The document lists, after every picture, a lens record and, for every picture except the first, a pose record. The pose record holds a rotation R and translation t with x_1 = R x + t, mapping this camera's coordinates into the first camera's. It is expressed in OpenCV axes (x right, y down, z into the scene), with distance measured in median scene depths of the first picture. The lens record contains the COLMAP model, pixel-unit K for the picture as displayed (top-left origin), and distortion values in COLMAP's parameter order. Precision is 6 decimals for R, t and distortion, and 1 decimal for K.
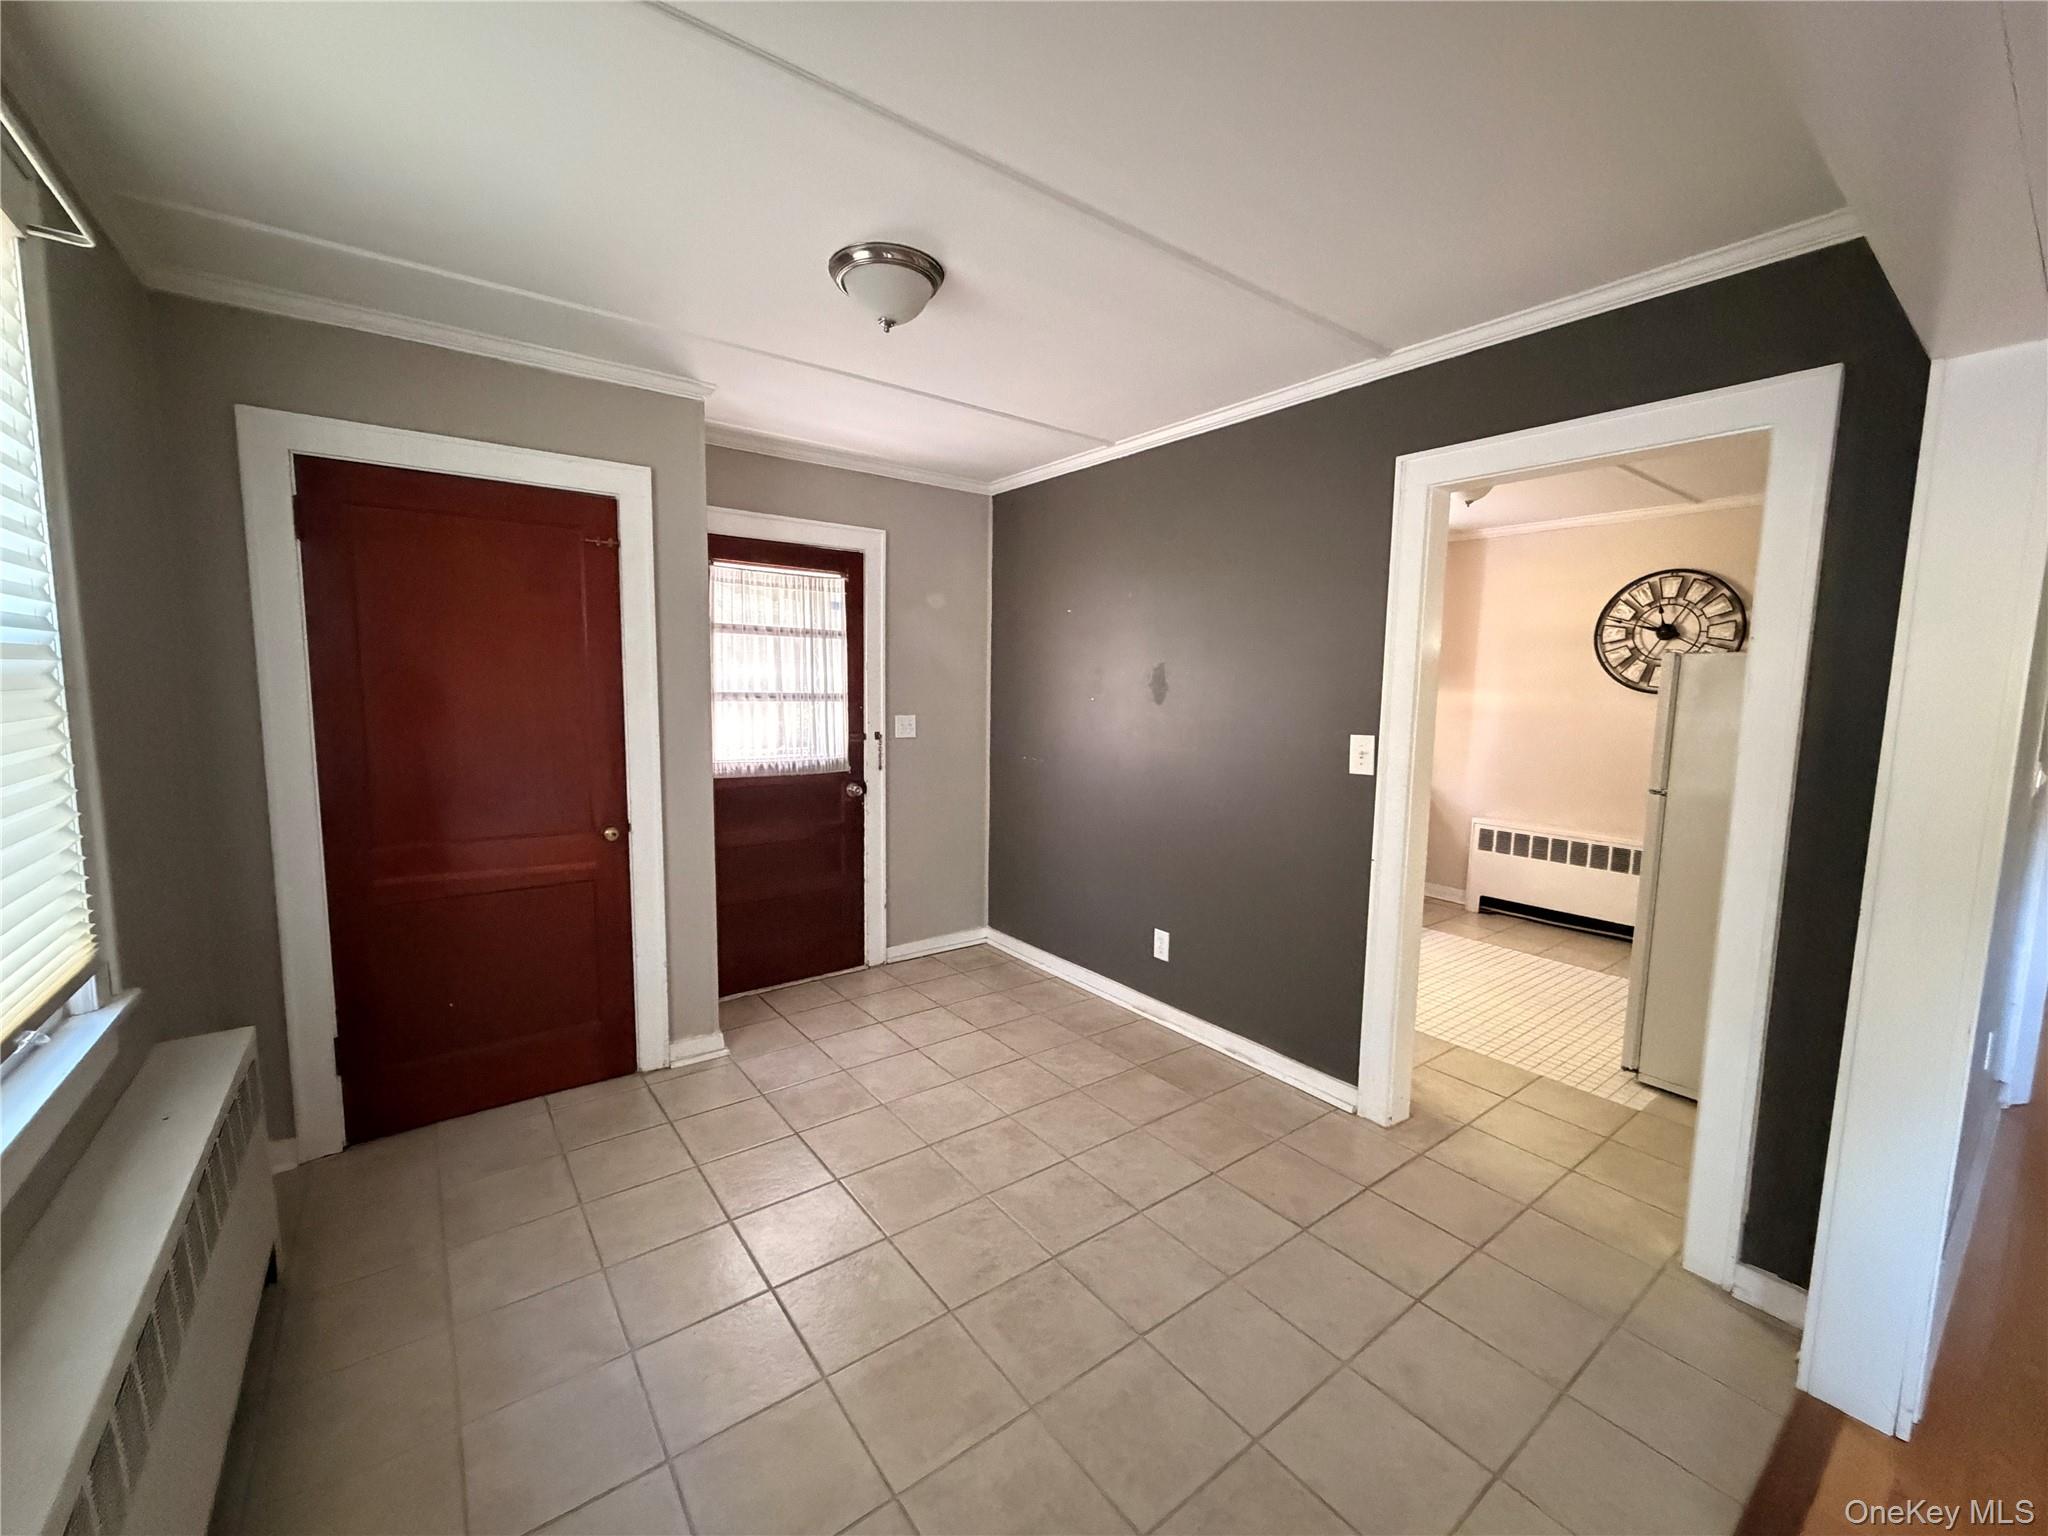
lens RADIAL K [[815.4, 0, 1018.1], [0, 815.4, 768.2], [0, 0, 1]] dist [0.000946, 0.000116]
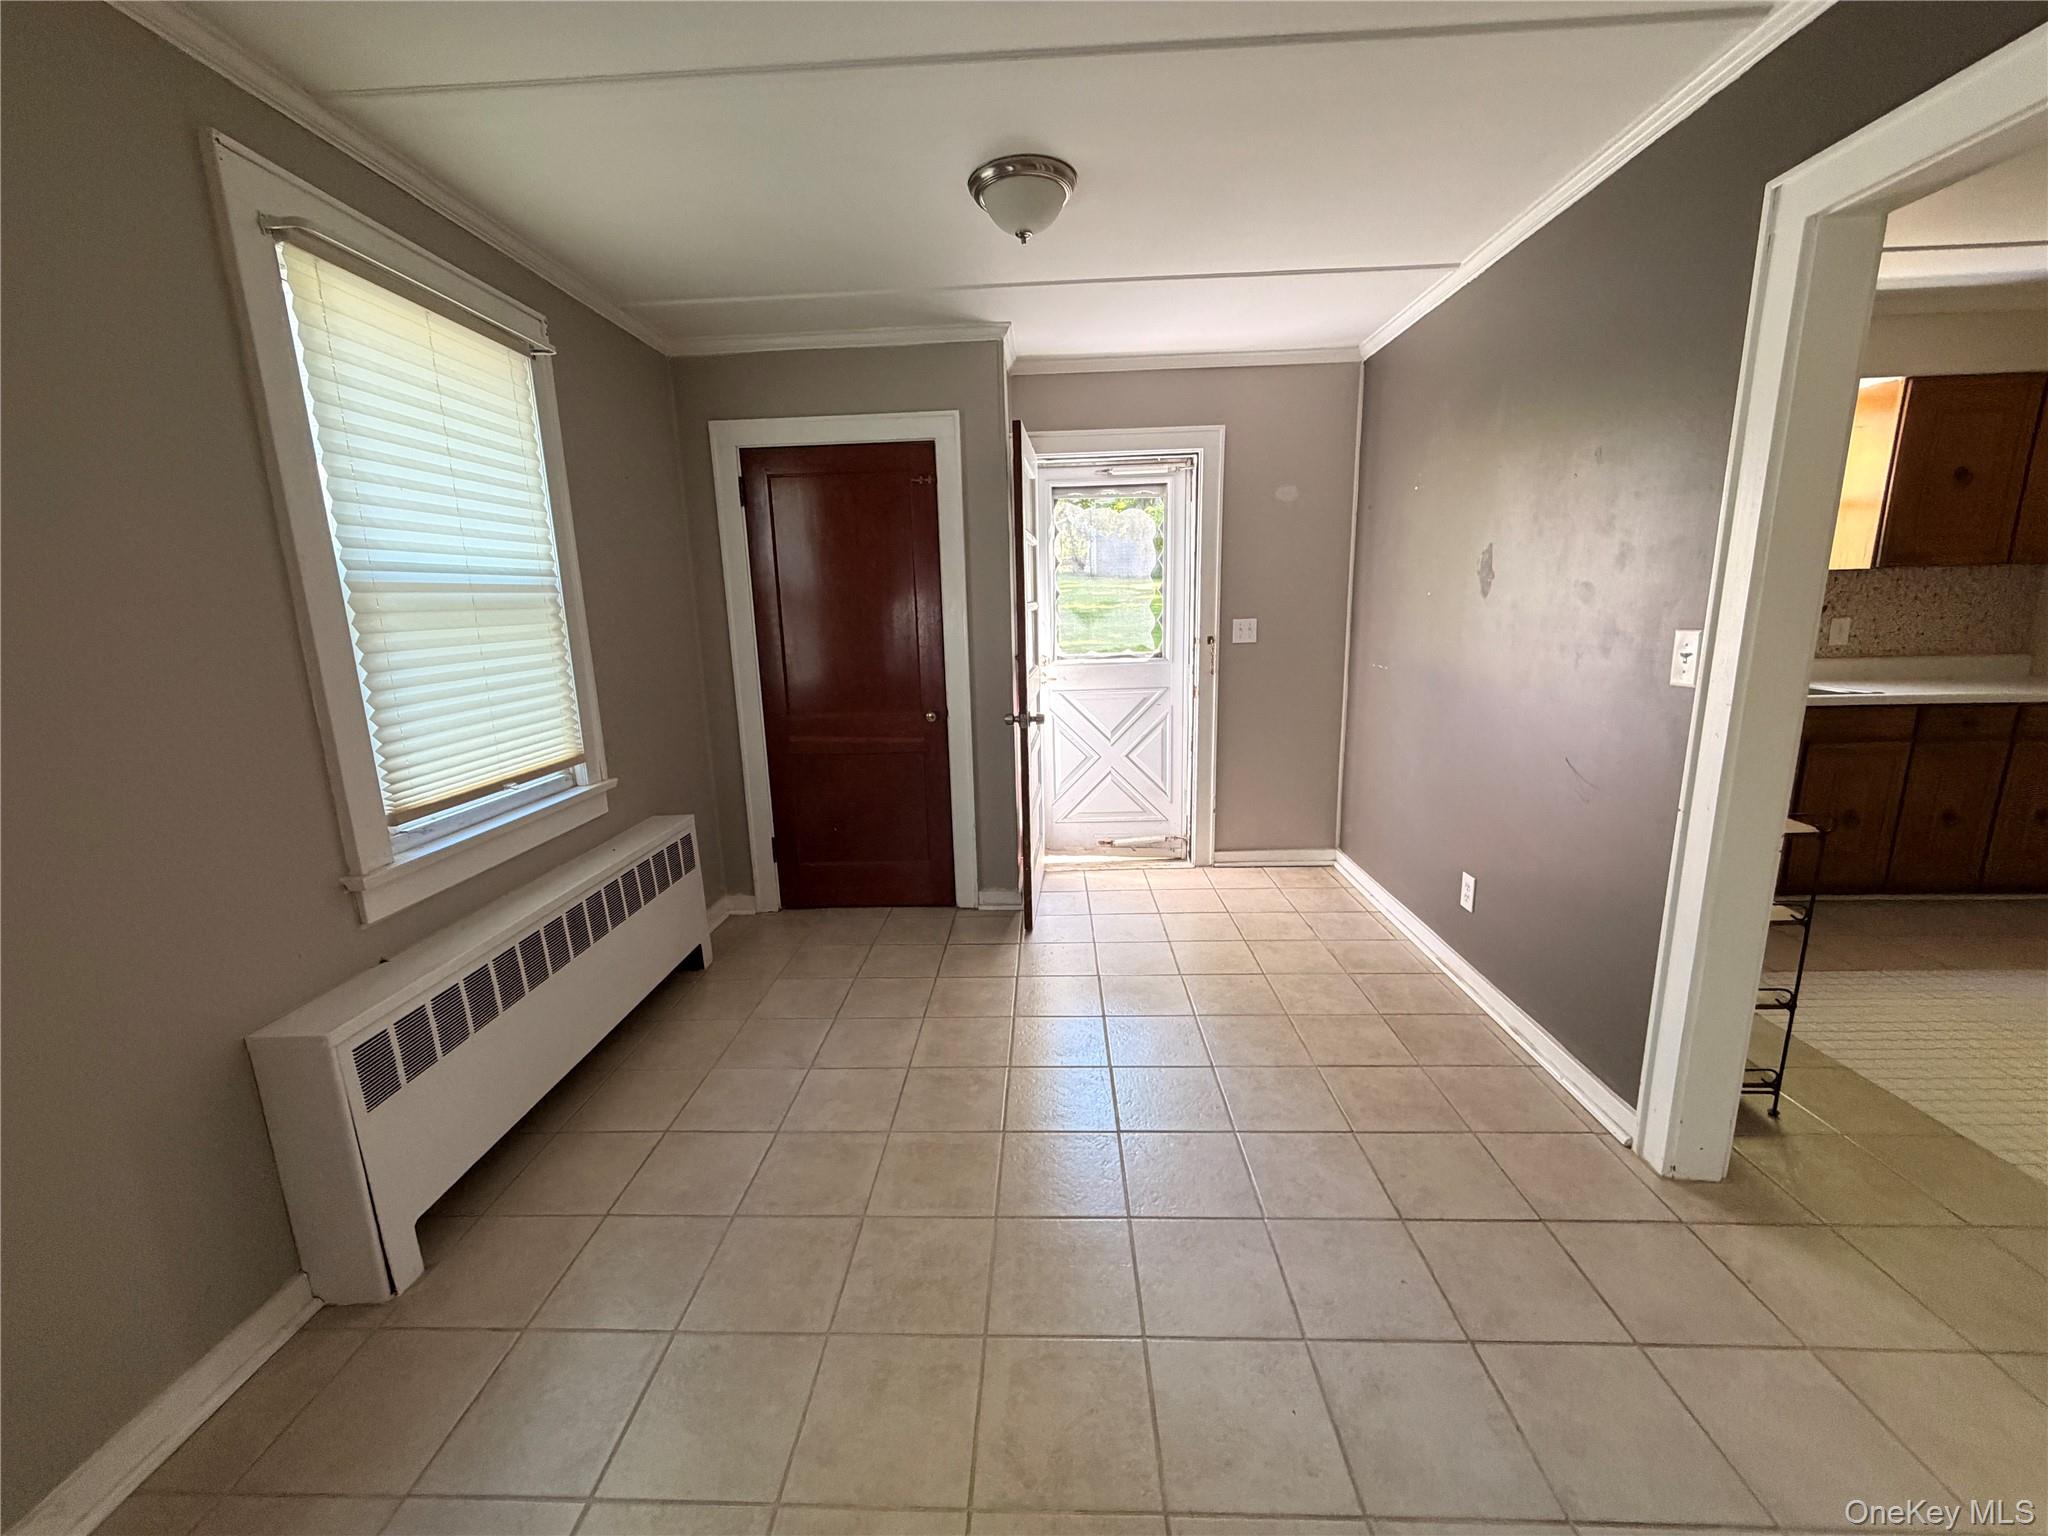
lens RADIAL K [[815.4, 0, 1018.1], [0, 815.4, 768.2], [0, 0, 1]] dist [0.000946, 0.000116]
pose [[0.775404, 0.092747, -0.624617, 0.251377], [-0.026779, 0.993095, 0.114217, 0.006992], [0.630897, -0.071838, 0.772533, 0.061841]]
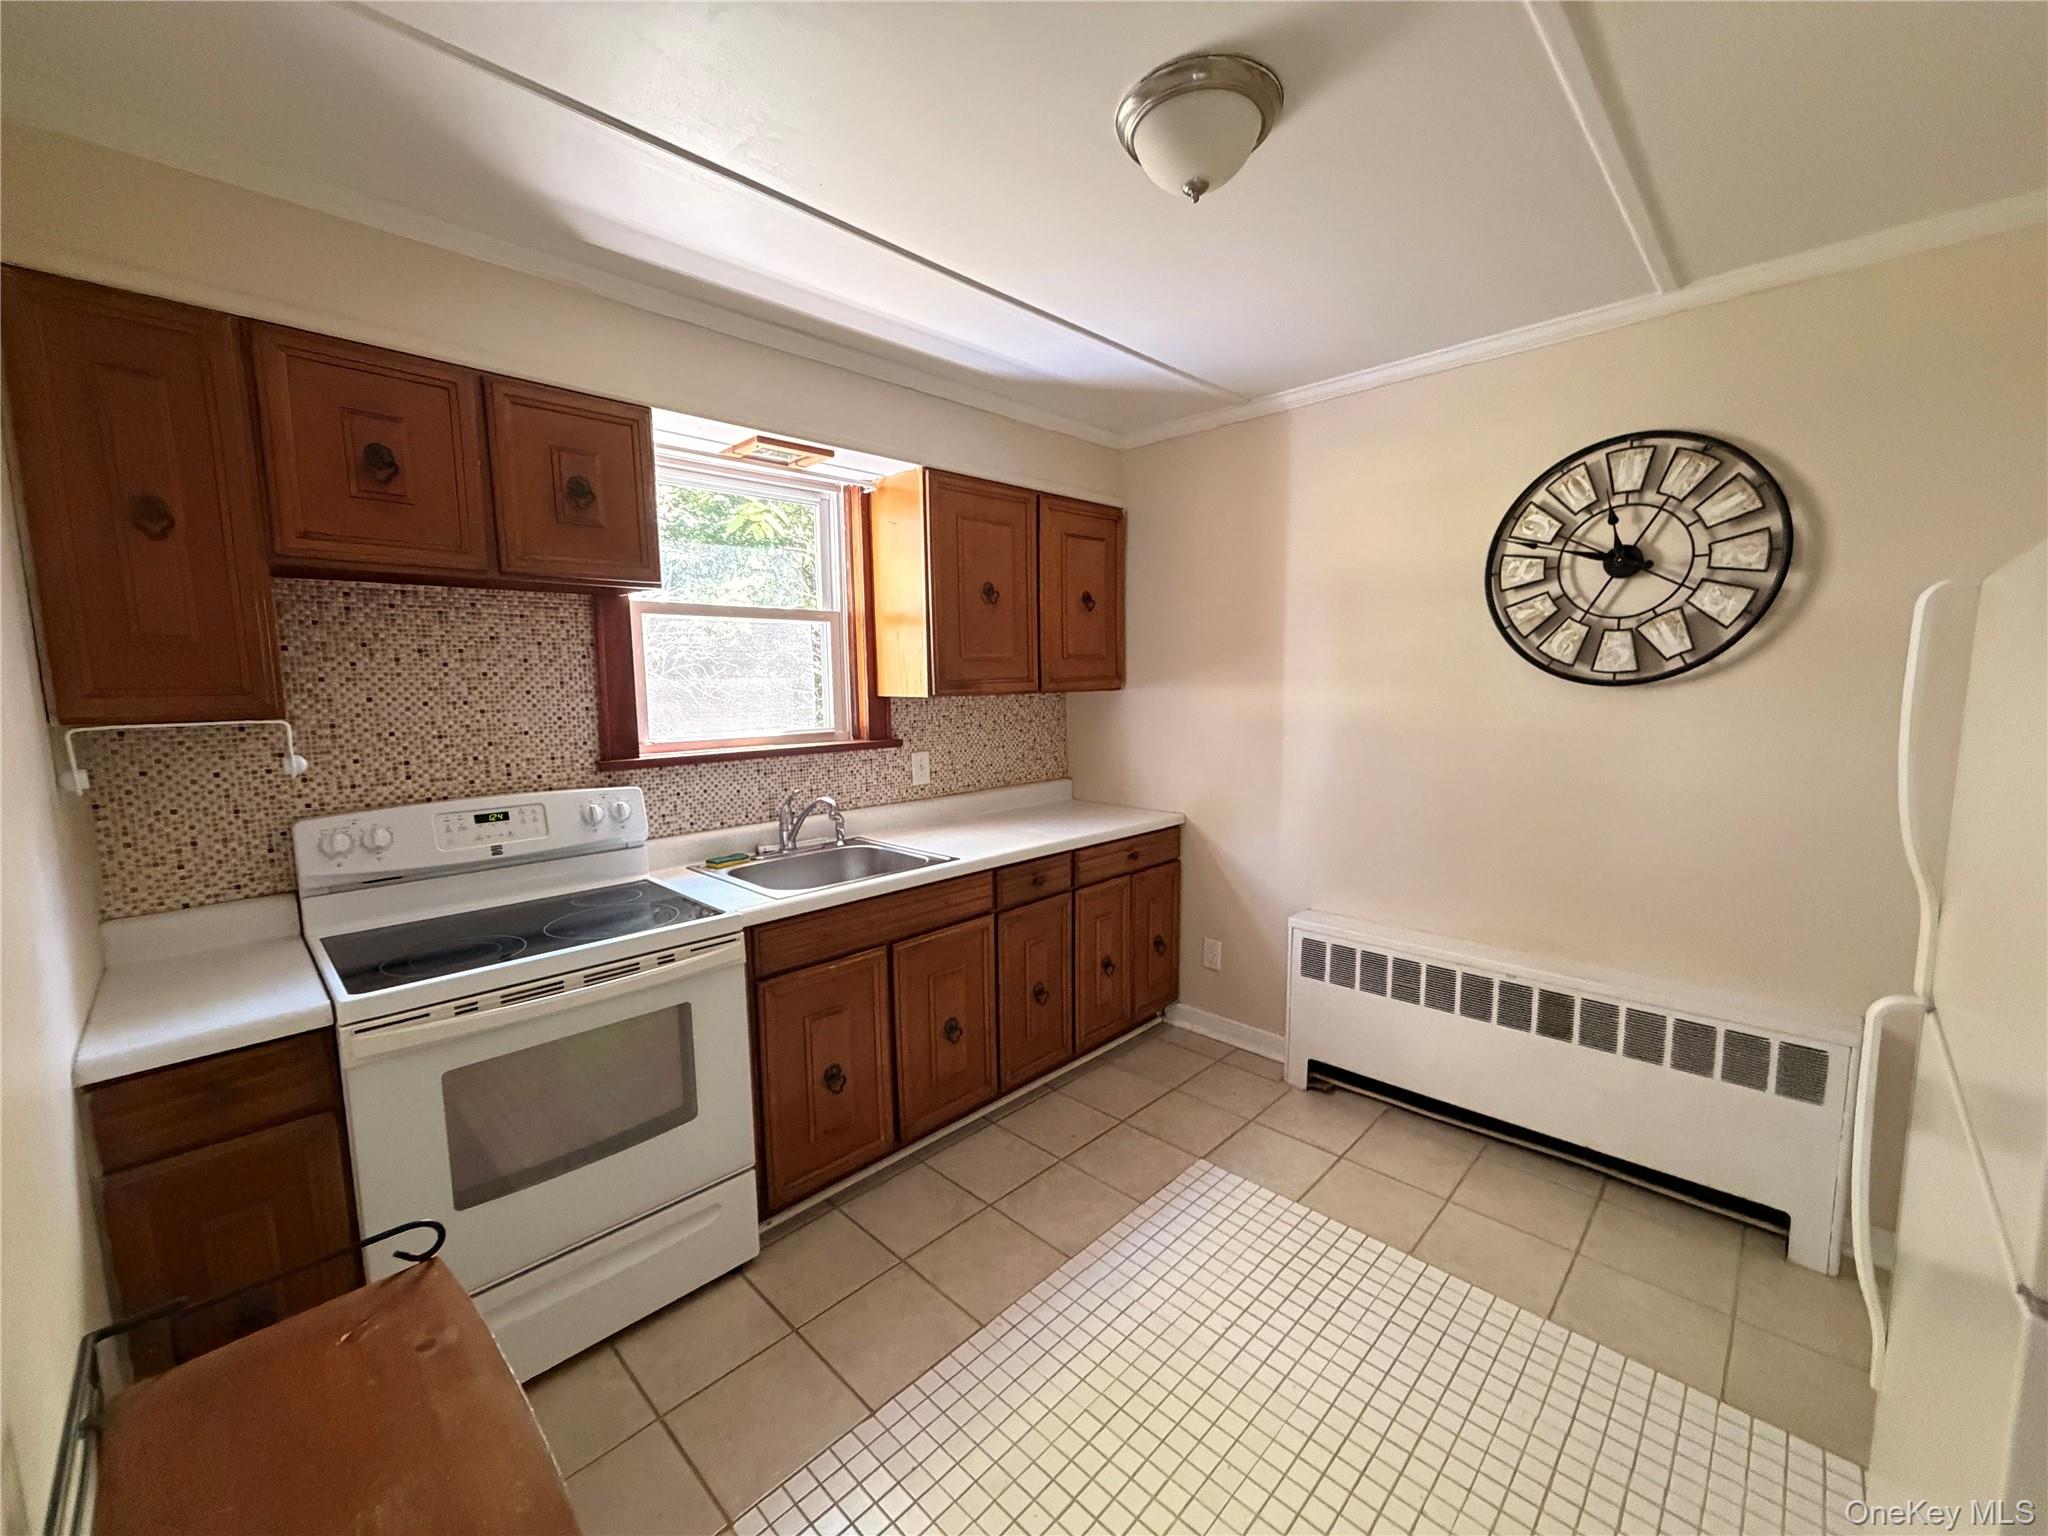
lens RADIAL K [[815.4, 0, 1018.1], [0, 815.4, 768.2], [0, 0, 1]] dist [0.000946, 0.000116]
pose [[0.988931, -0.049096, 0.140021, 0.355189], [0.048111, 0.998788, 0.010413, -0.064193], [-0.140362, -0.003561, 0.990094, 0.561918]]
